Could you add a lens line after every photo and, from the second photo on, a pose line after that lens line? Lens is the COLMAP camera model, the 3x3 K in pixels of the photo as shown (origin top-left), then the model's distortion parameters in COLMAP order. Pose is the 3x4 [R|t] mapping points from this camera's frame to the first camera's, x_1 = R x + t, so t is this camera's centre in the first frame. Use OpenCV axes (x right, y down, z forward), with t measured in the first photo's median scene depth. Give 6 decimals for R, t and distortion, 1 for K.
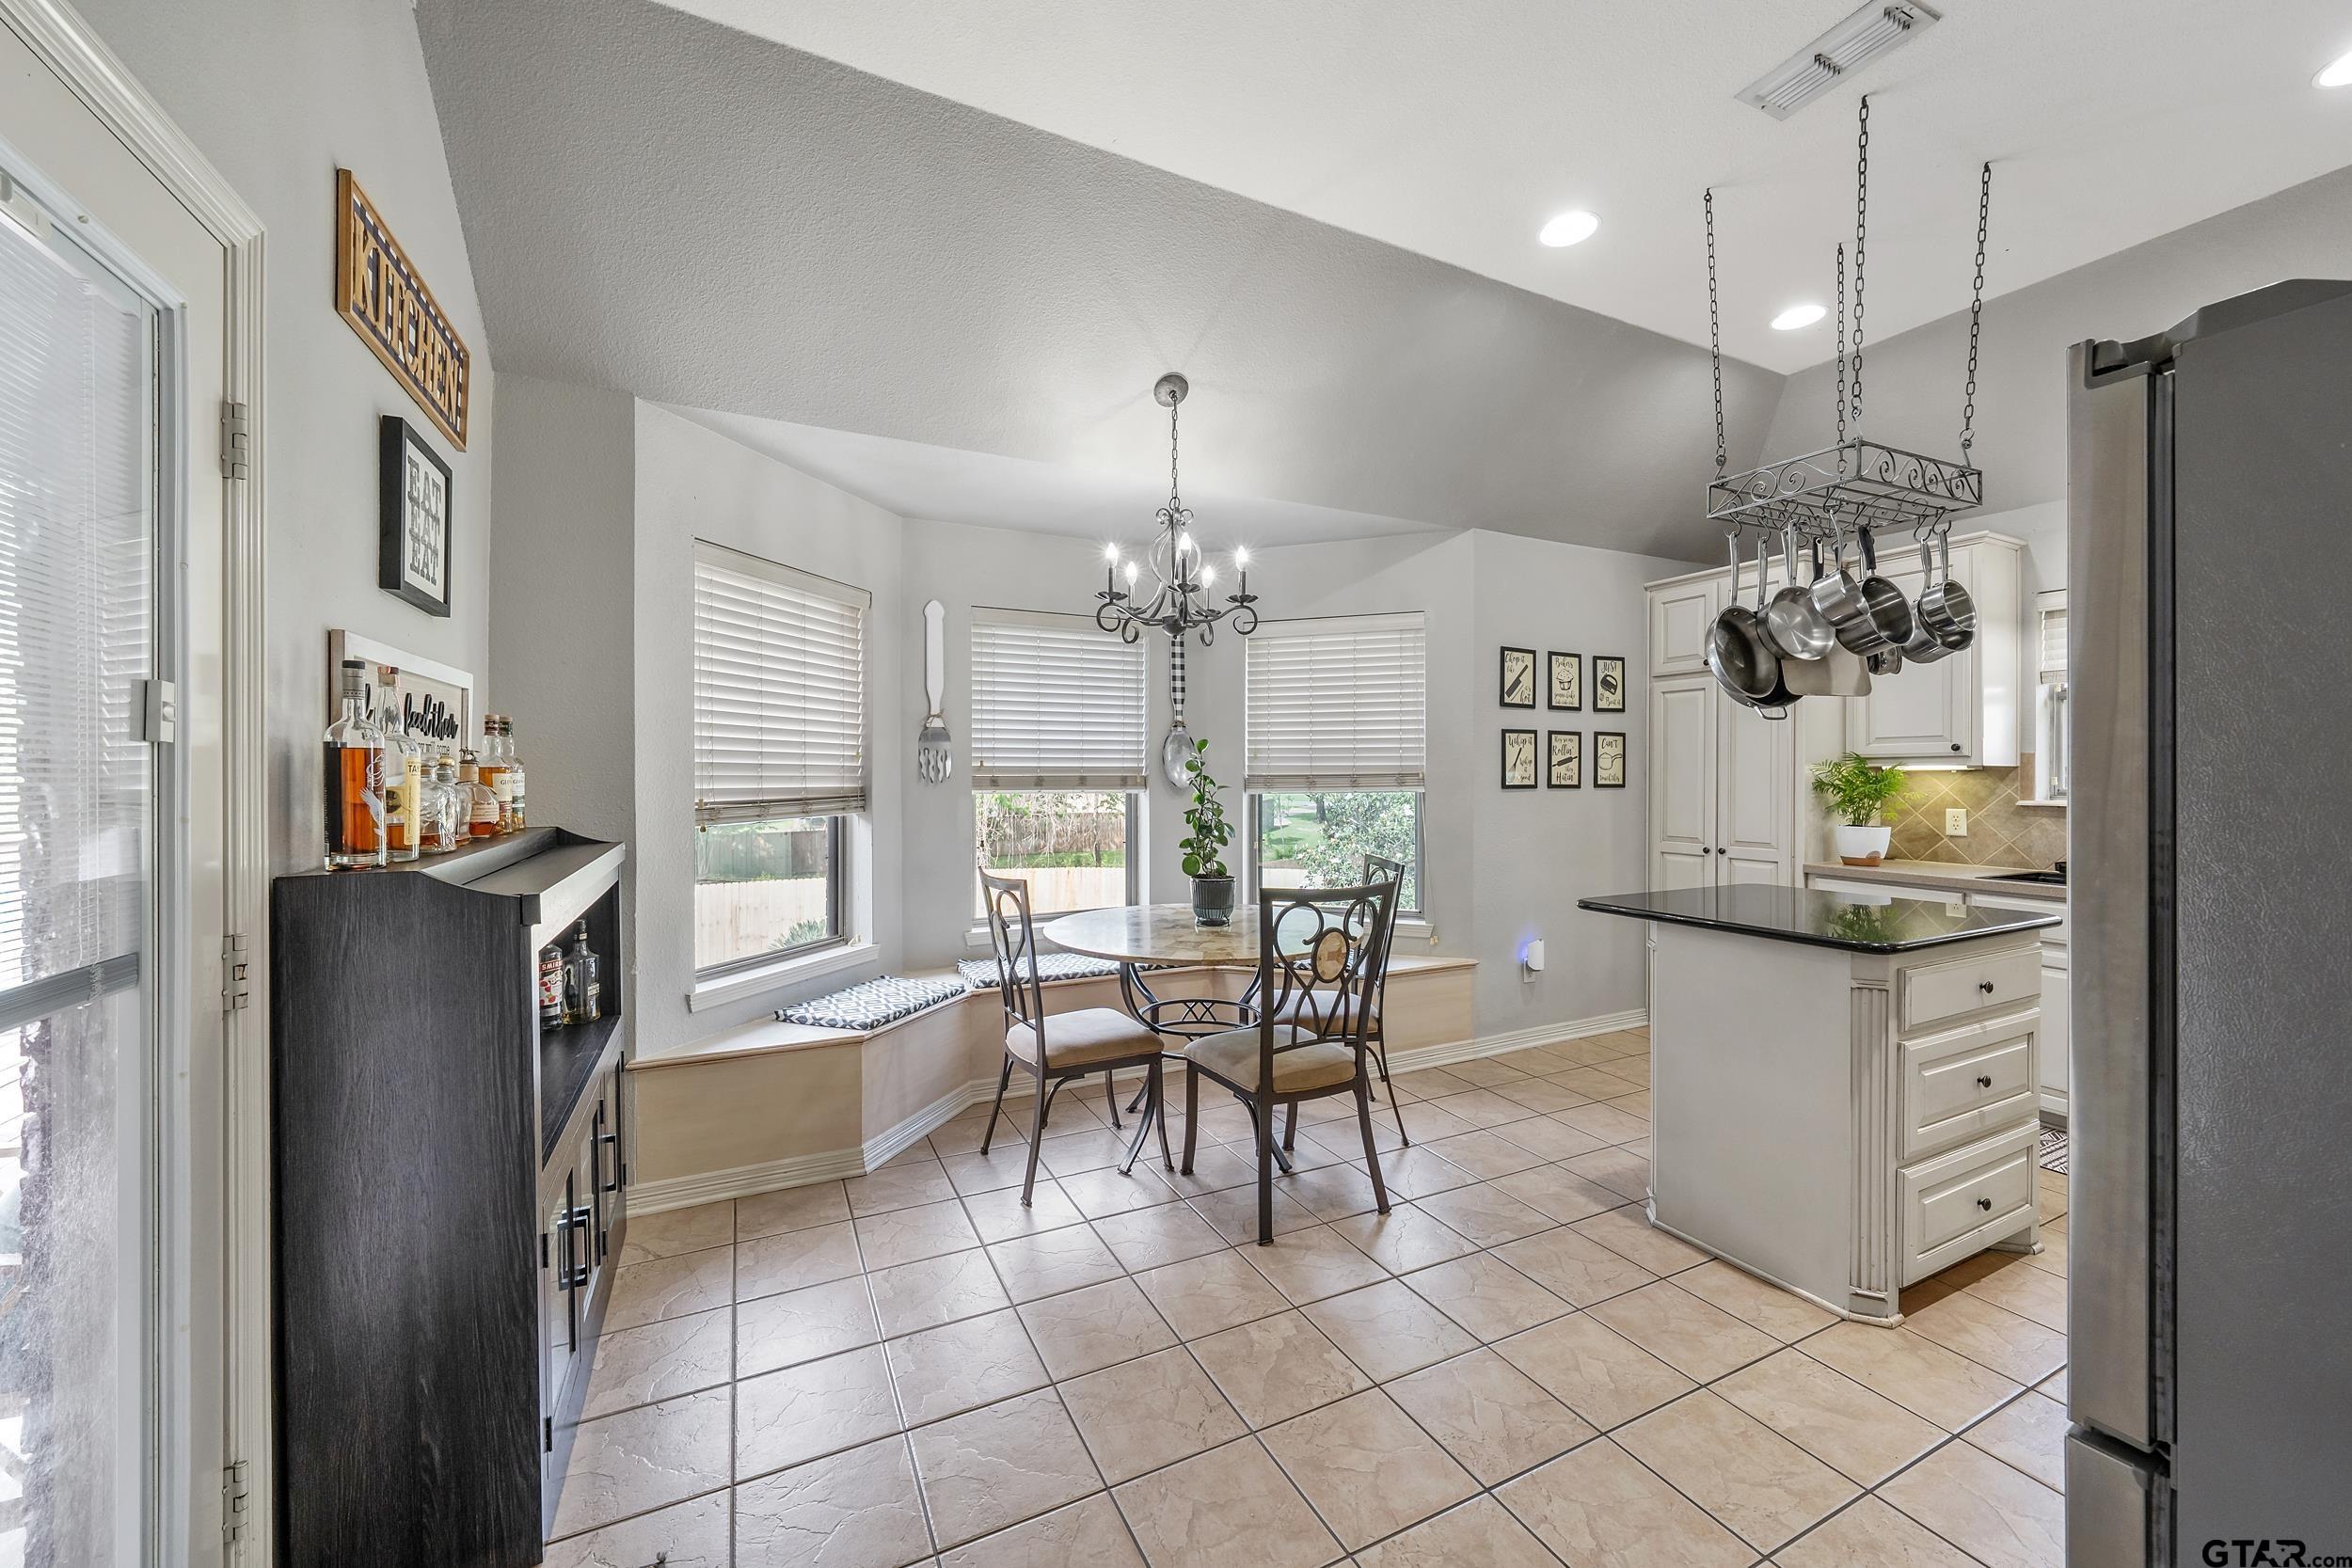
lens RADIAL K [[900.8, 0, 1157.4], [0, 900.8, 782.6], [0, 0, 1]] dist [-0.002370, -0.000259]
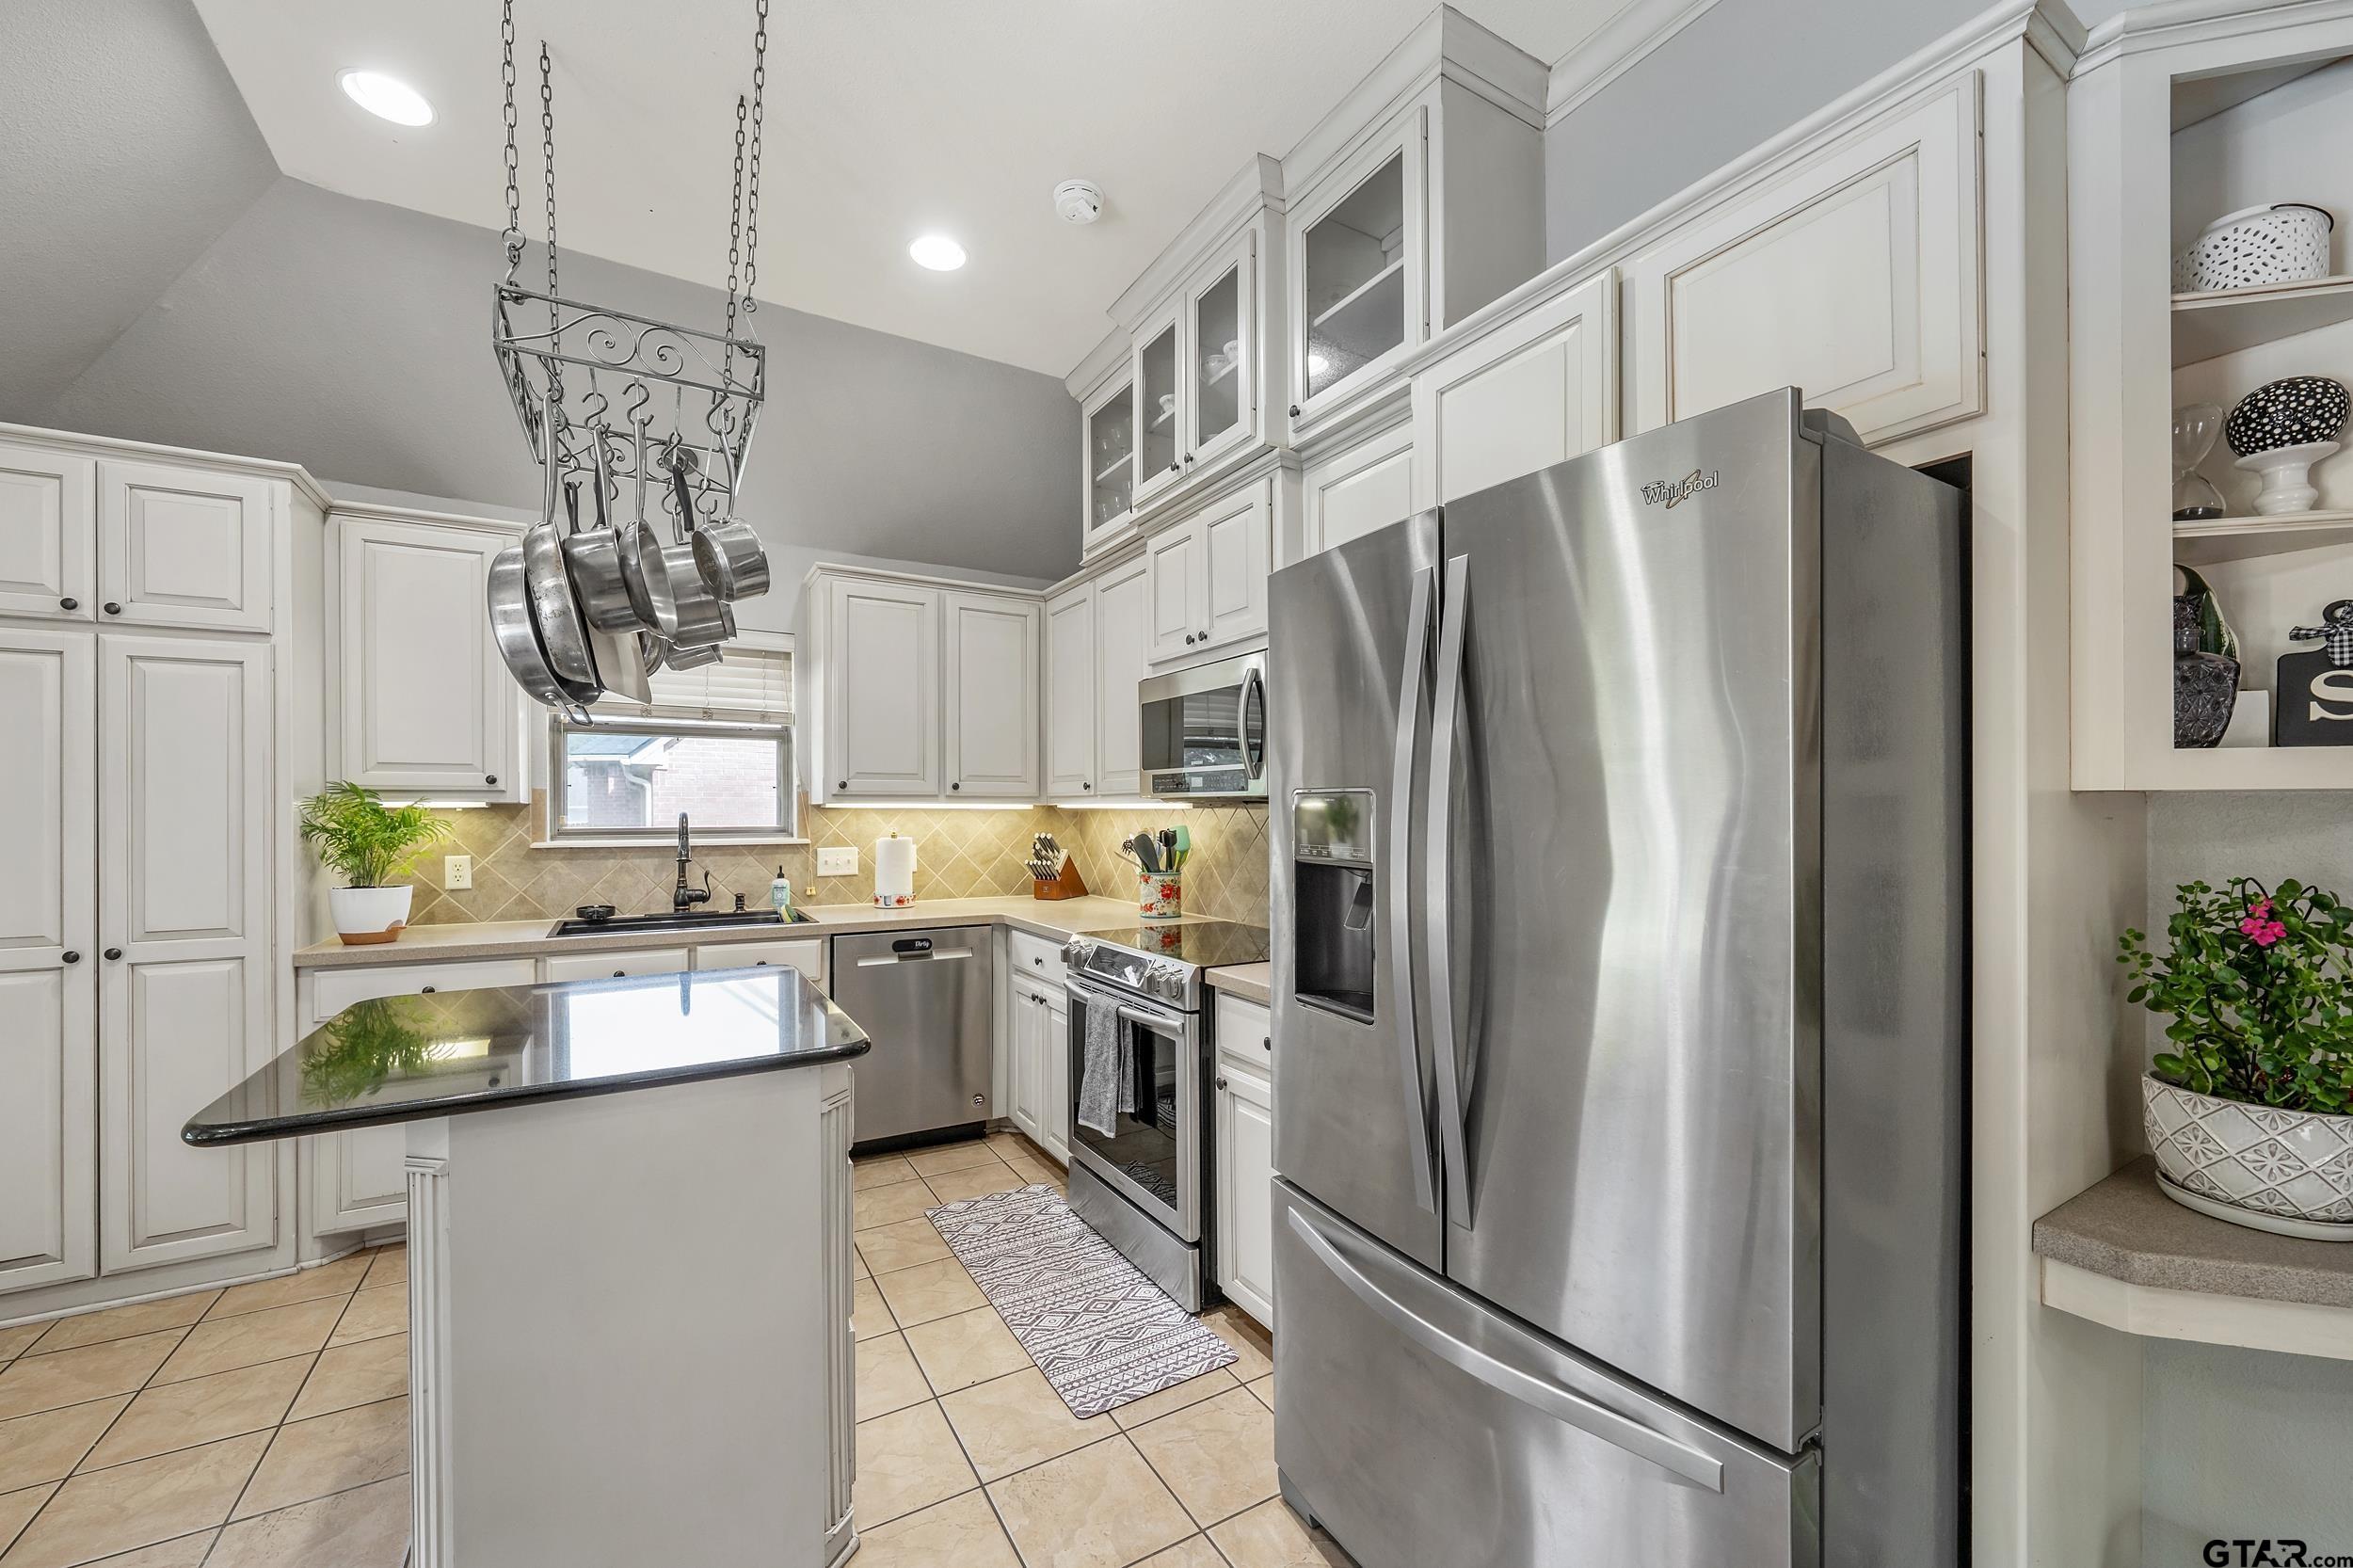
lens RADIAL K [[901.2, 0, 1159.2], [0, 901.2, 801.3], [0, 0, 1]] dist [-0.002370, -0.000259]
pose [[-0.076893, 0.009499, 0.996994, 0.035431], [0.008891, 0.999921, -0.008841, -0.006899], [-0.997000, 0.008184, -0.076971, 0.442802]]
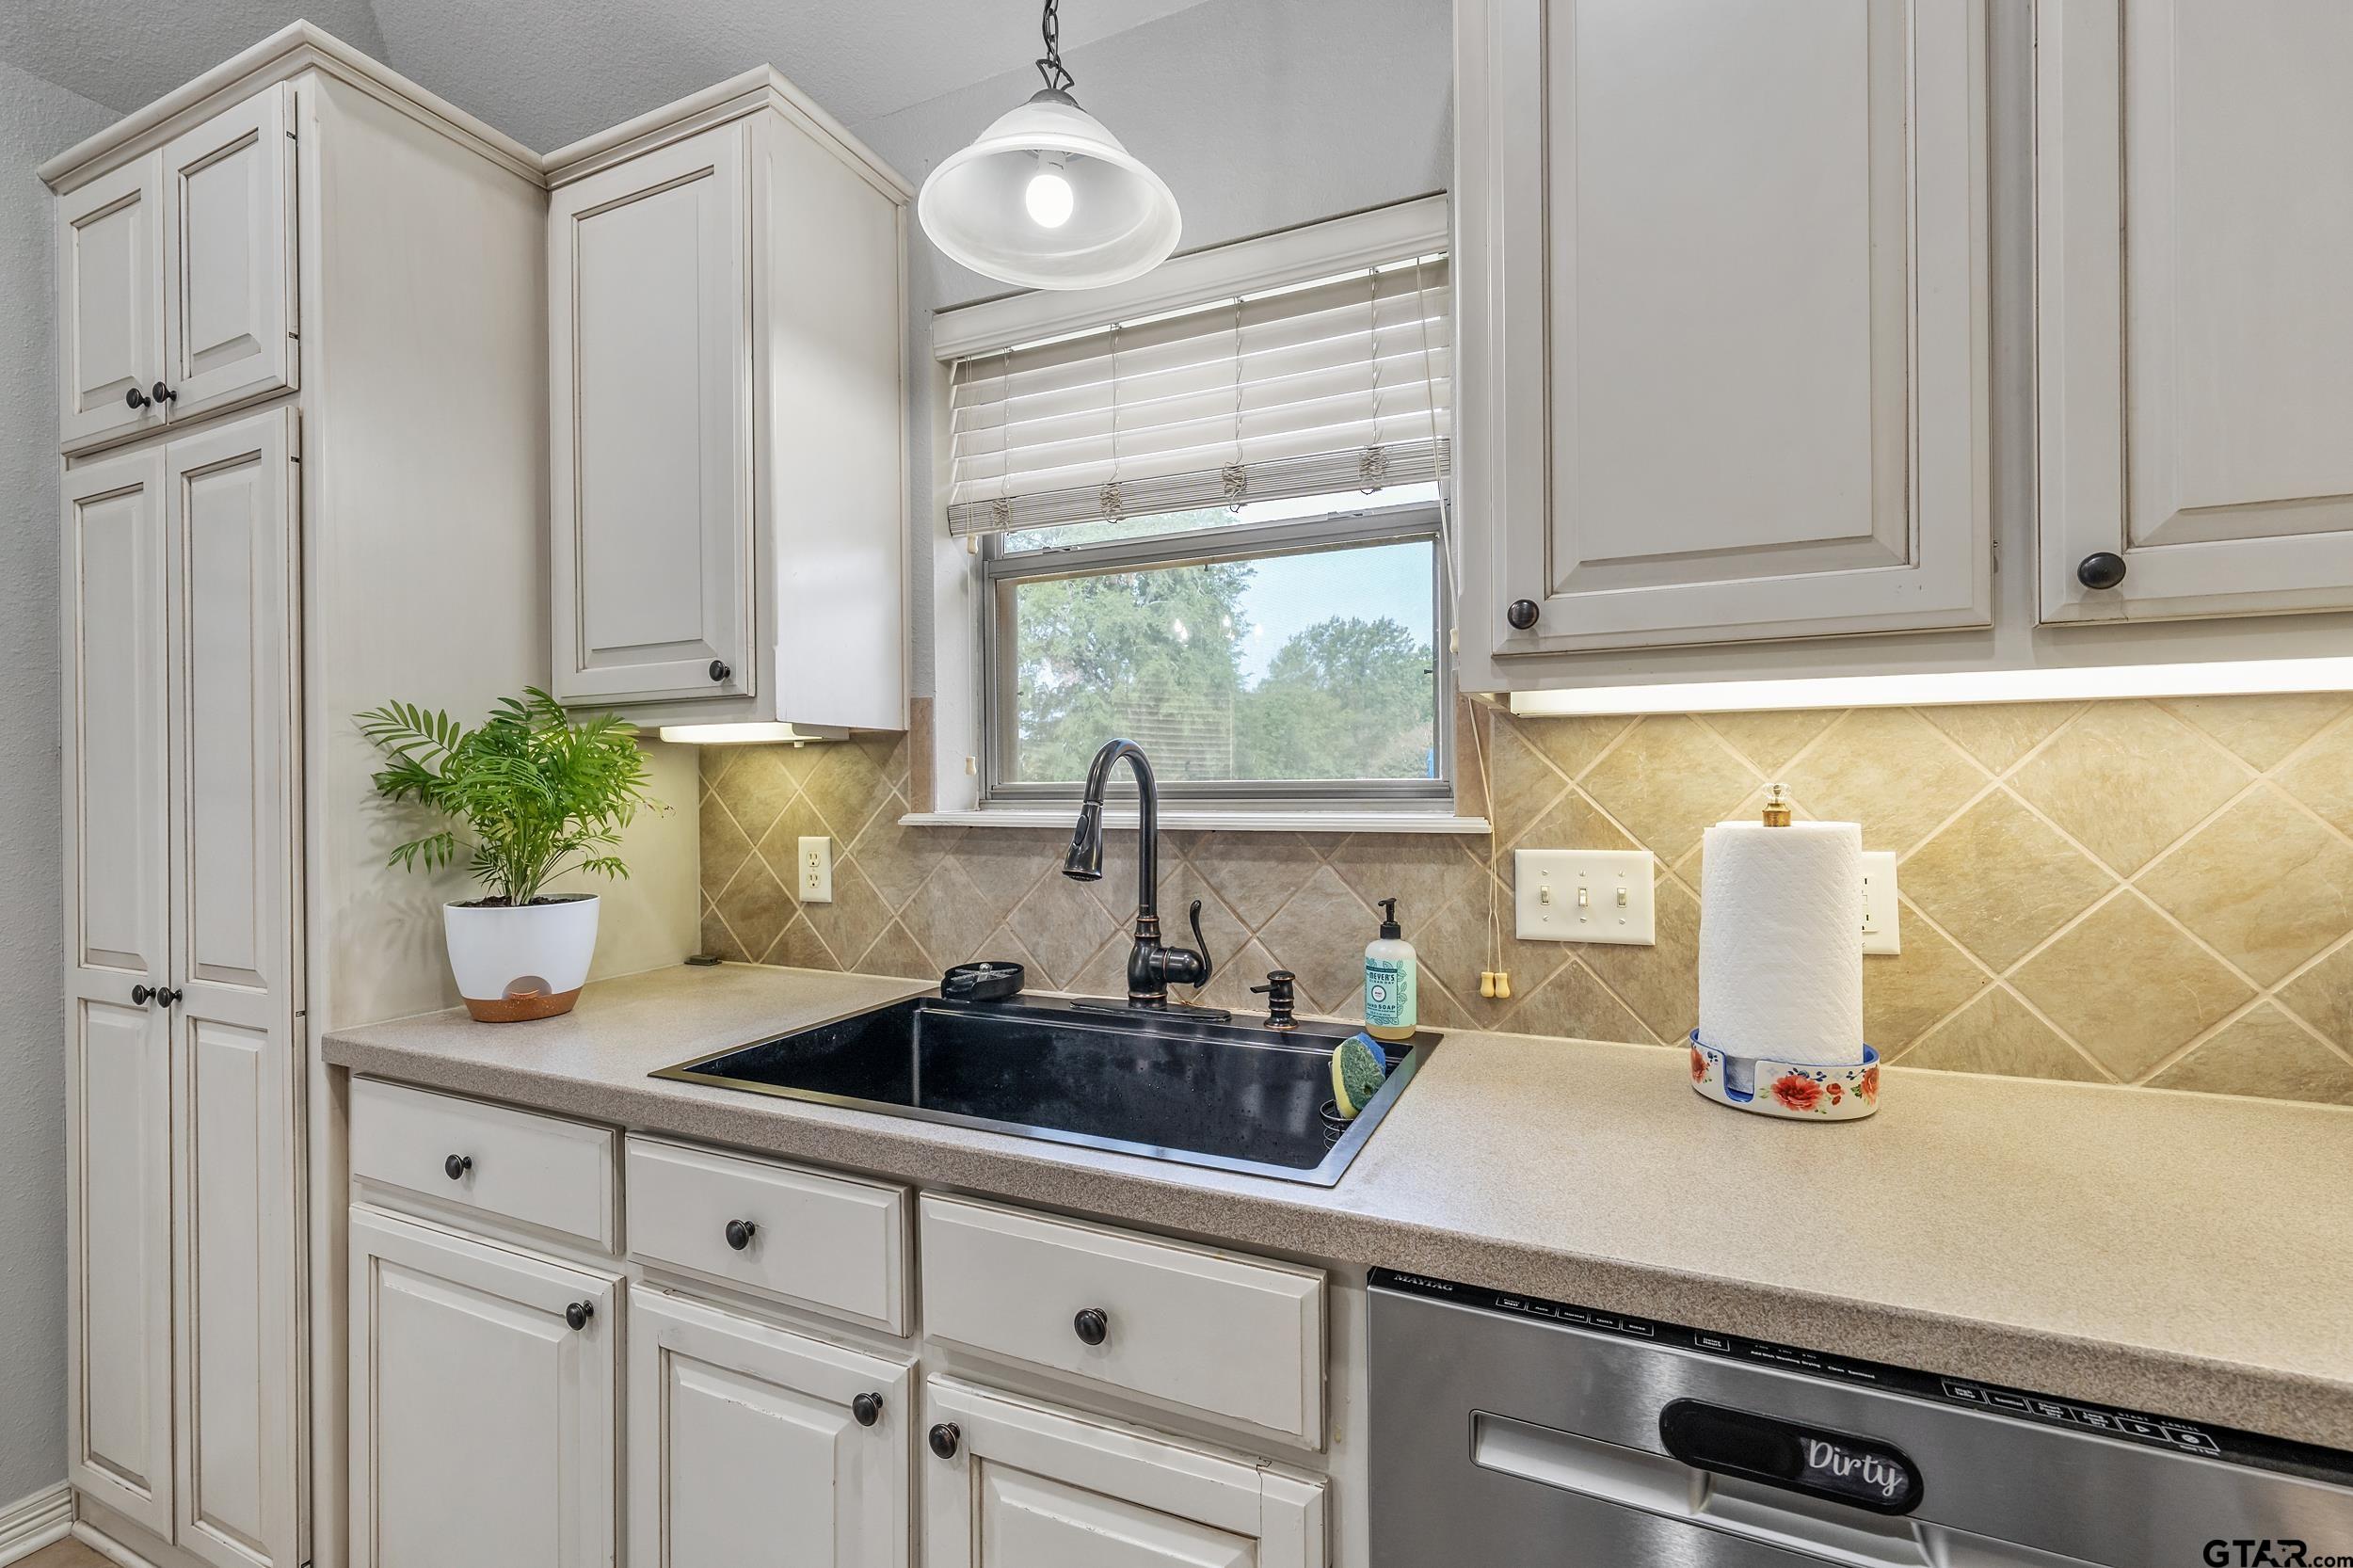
lens RADIAL K [[1013.9, 0, 1183.3], [0, 1013.9, 788.2], [0, 0, 1]] dist [0.001946, -0.000016]
pose [[0.761888, -0.015495, 0.647524, 0.731117], [0.016610, 0.999852, 0.004384, 0.008187], [-0.647496, 0.007415, 0.762033, 0.548746]]
